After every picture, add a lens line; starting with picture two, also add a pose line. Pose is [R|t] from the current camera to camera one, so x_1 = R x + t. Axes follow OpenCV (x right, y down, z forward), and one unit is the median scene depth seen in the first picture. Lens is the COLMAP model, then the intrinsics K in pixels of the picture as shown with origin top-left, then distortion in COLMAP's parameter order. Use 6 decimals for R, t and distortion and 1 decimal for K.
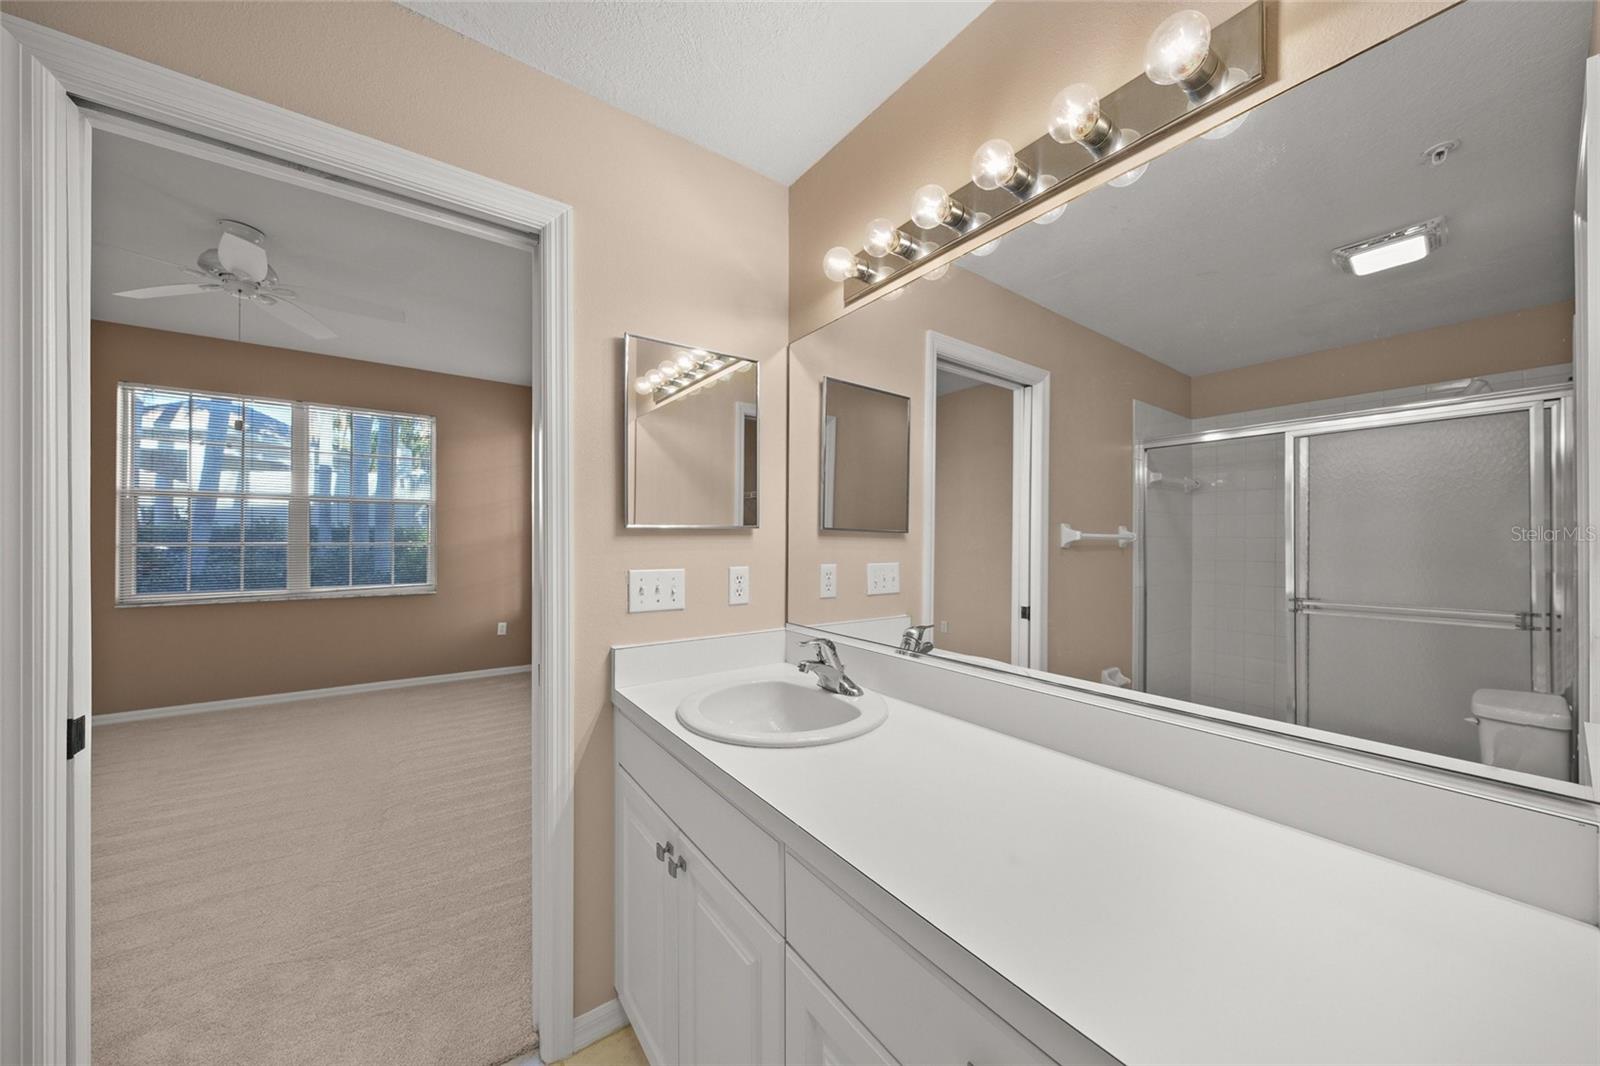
lens RADIAL K [[550.2, 0, 806.7], [0, 550.2, 536.6], [0, 0, 1]] dist [-0.002593, 0.000292]
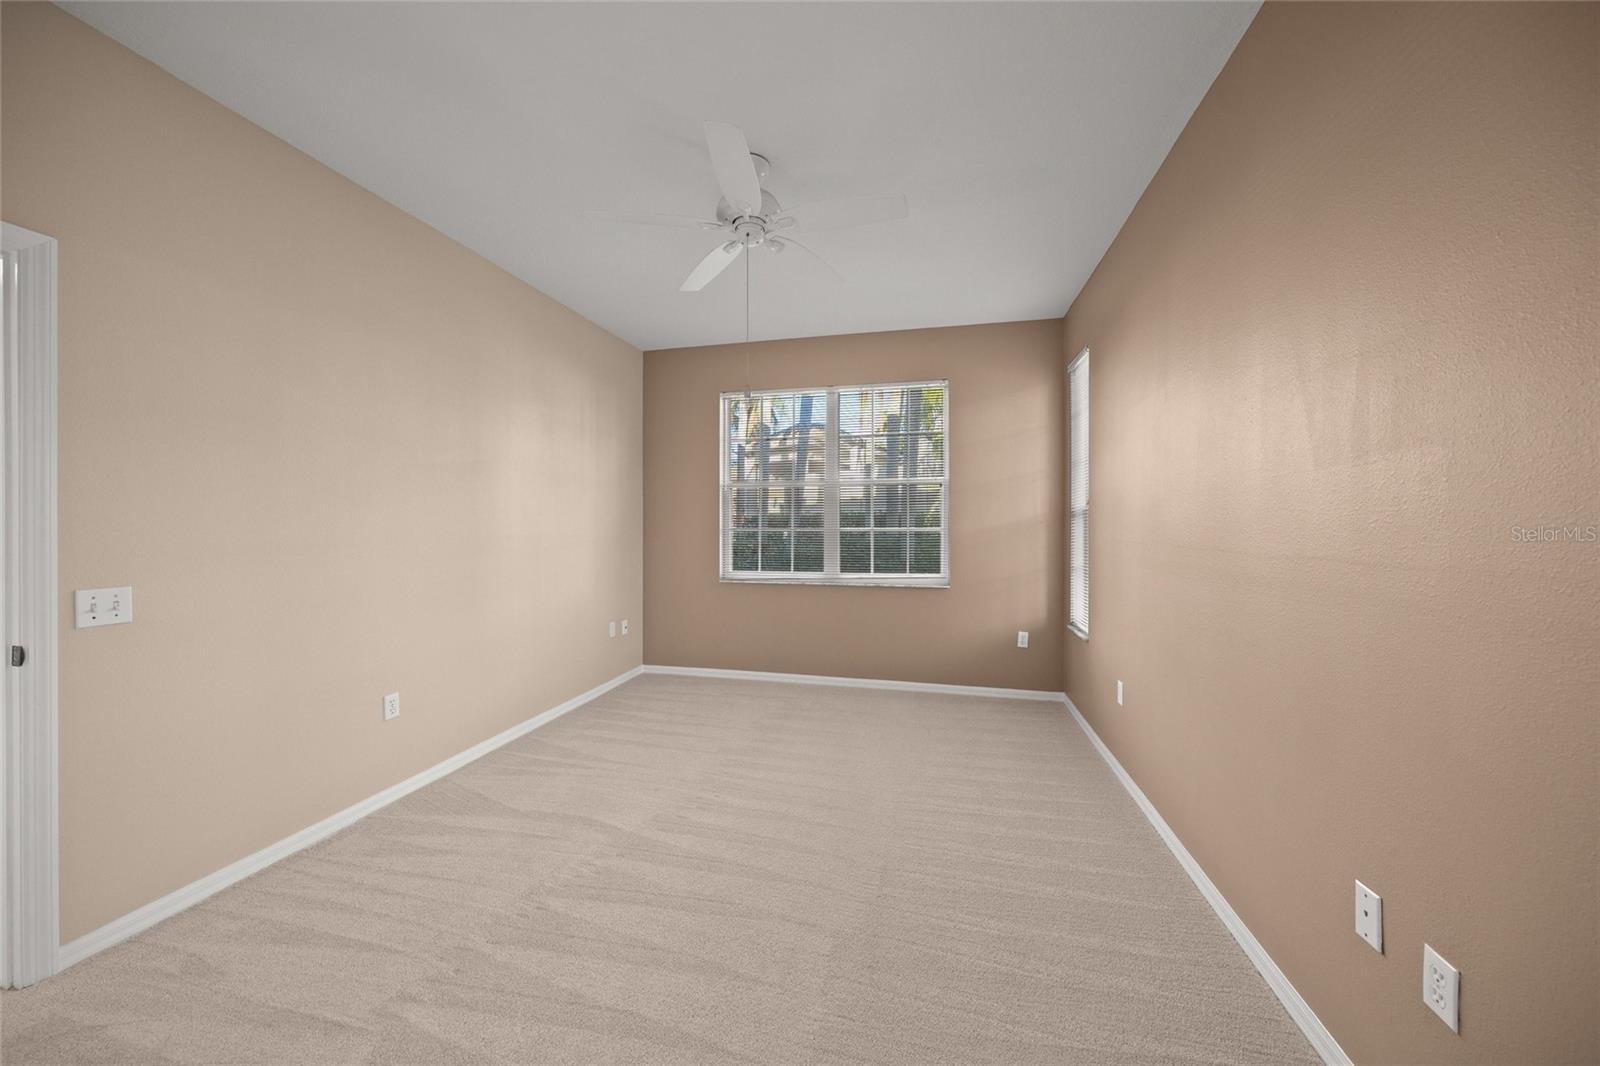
lens RADIAL K [[550.2, 0, 804.3], [0, 550.2, 526.8], [0, 0, 1]] dist [-0.002593, 0.000292]
pose [[0.654552, -0.001636, -0.756015, -0.195990], [0.006727, 0.999971, 0.003661, 0.004981], [0.755987, -0.007482, 0.654544, 0.301576]]
